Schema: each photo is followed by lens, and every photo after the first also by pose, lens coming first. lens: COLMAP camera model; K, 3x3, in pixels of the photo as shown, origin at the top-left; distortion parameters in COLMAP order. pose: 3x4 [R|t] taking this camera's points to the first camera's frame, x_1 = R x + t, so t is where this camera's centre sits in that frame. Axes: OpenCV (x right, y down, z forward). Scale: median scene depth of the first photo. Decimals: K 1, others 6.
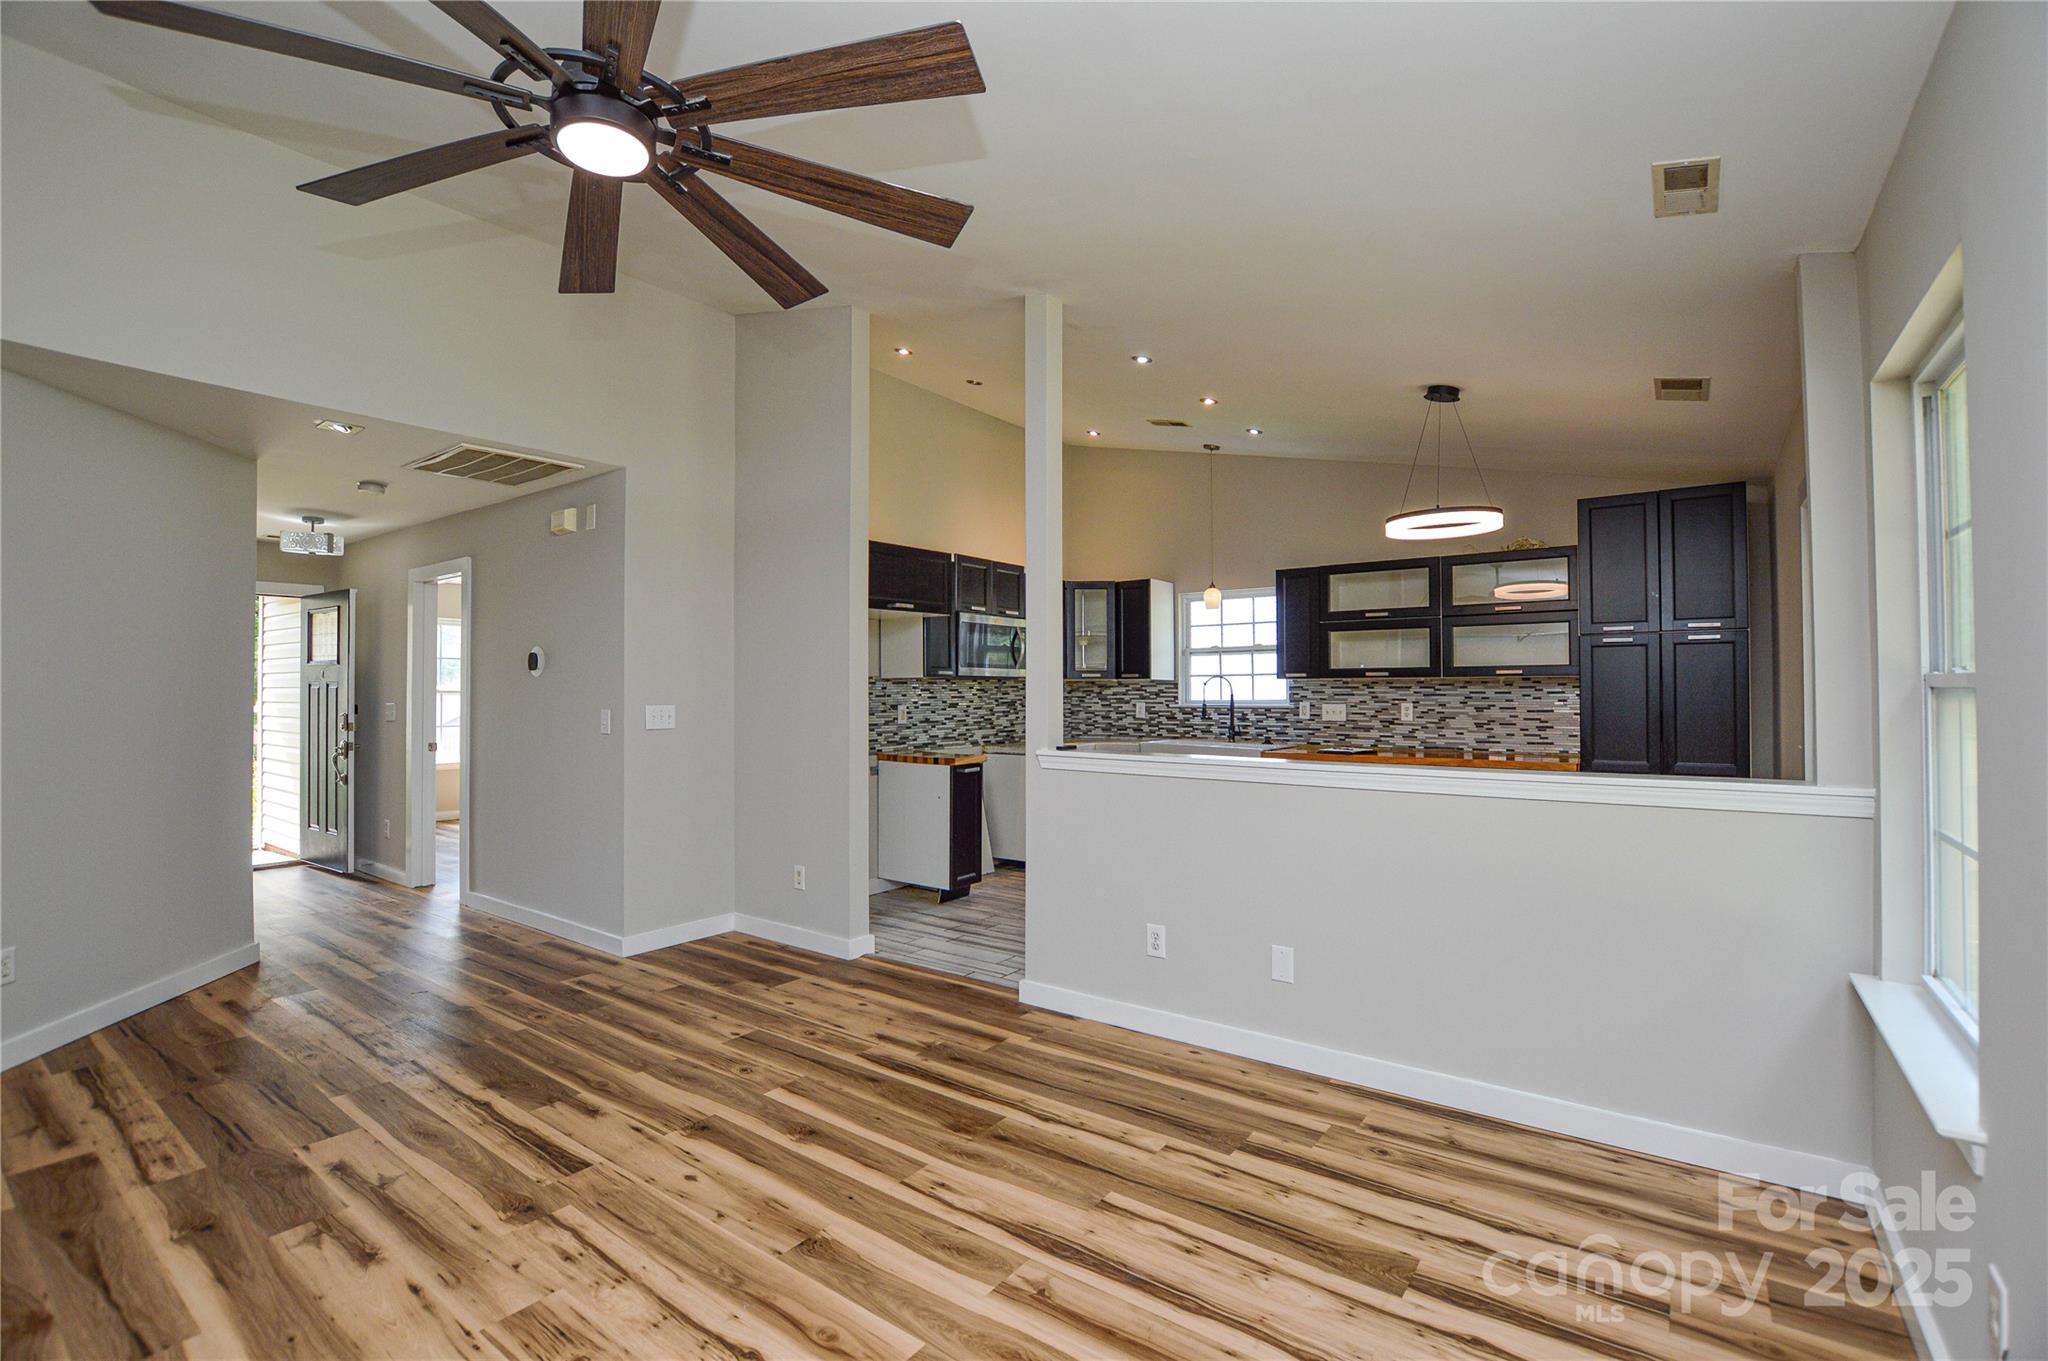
lens RADIAL K [[916.3, 0, 1037.9], [0, 916.3, 692.2], [0, 0, 1]] dist [-0.032043, 0.002817]
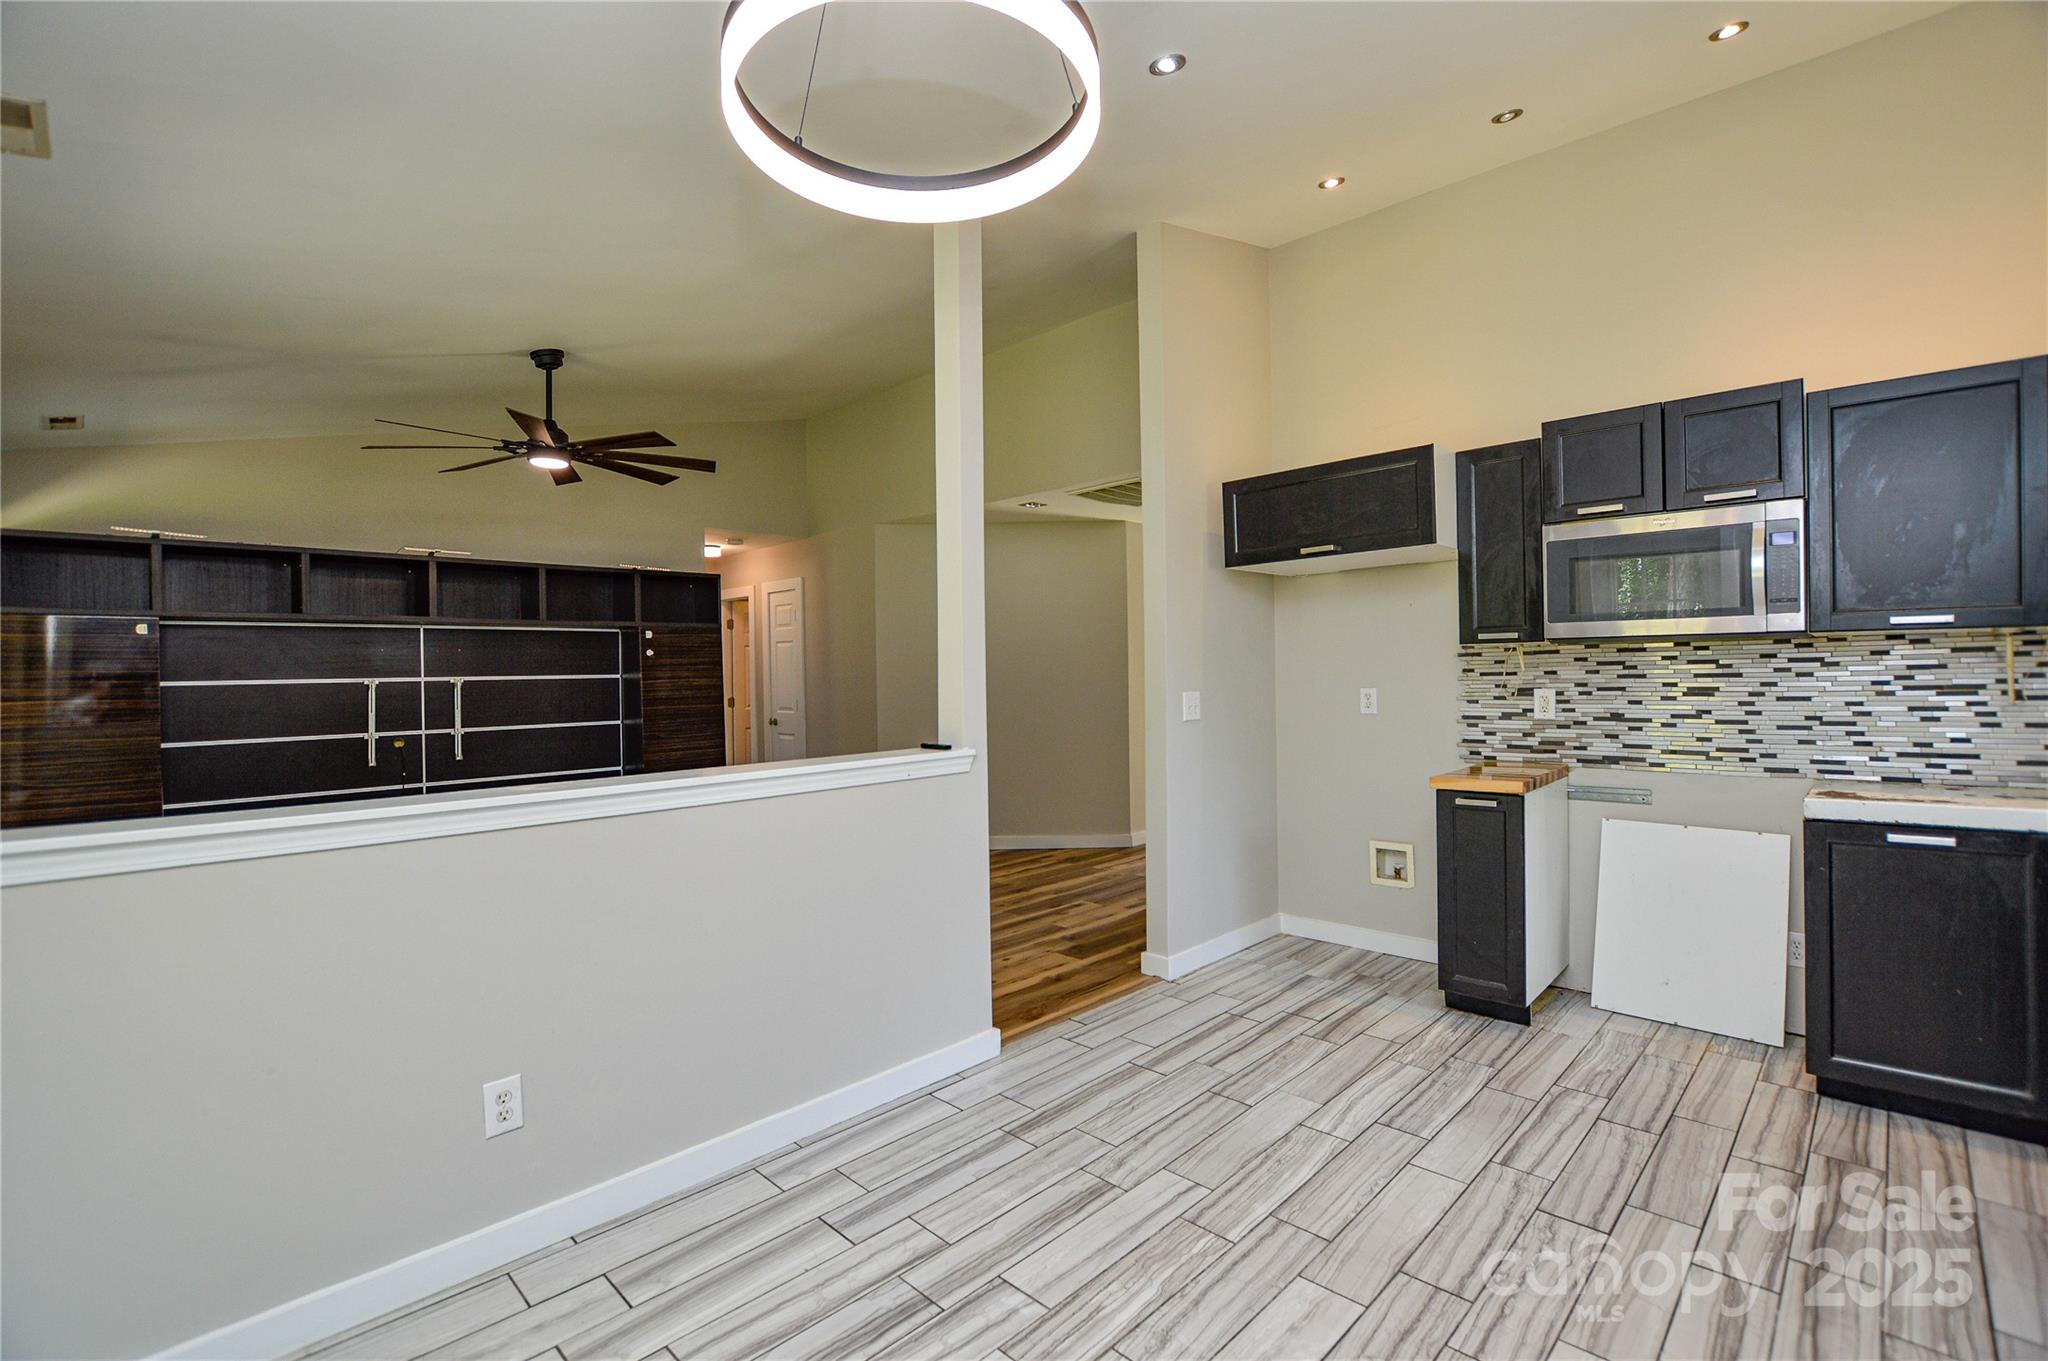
lens RADIAL K [[916.3, 0, 1006.9], [0, 916.3, 666.3], [0, 0, 1]] dist [-0.032043, 0.002817]
pose [[-0.158348, -0.000790, -0.987383, 0.727065], [0.014872, 0.999884, -0.003185, -0.006412], [0.987271, -0.015189, -0.158318, 1.058656]]
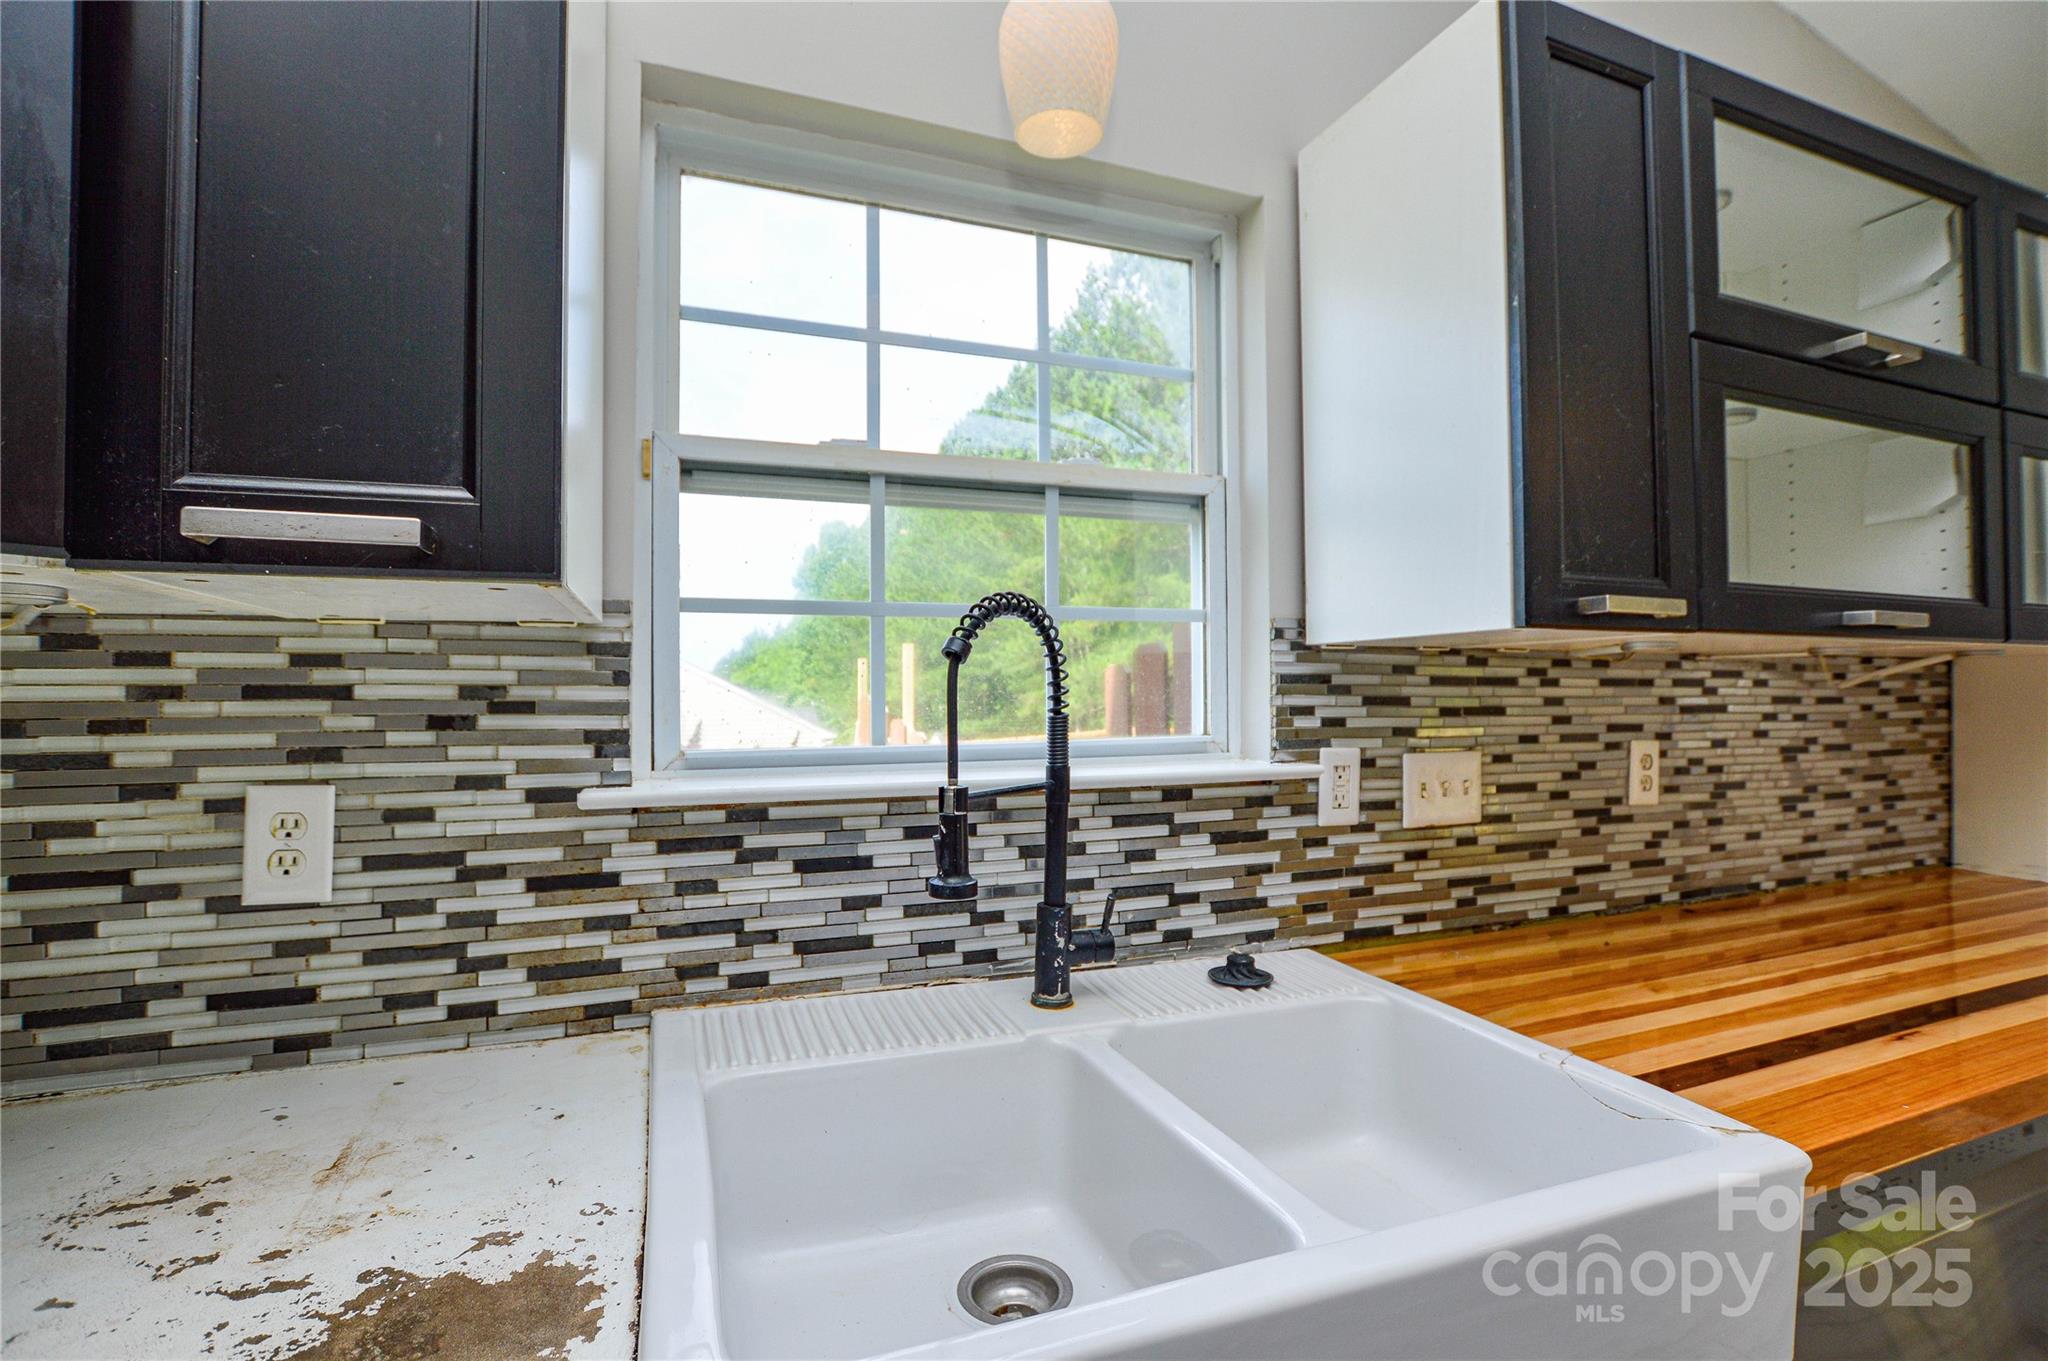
lens RADIAL K [[916.3, 0, 1021.6], [0, 916.3, 678.5], [0, 0, 1]] dist [-0.032043, 0.002817]
pose [[0.558182, 0.011161, 0.829643, 0.109420], [-0.000586, 0.999915, -0.013058, -0.004225], [-0.829718, 0.006803, 0.558141, 1.445755]]
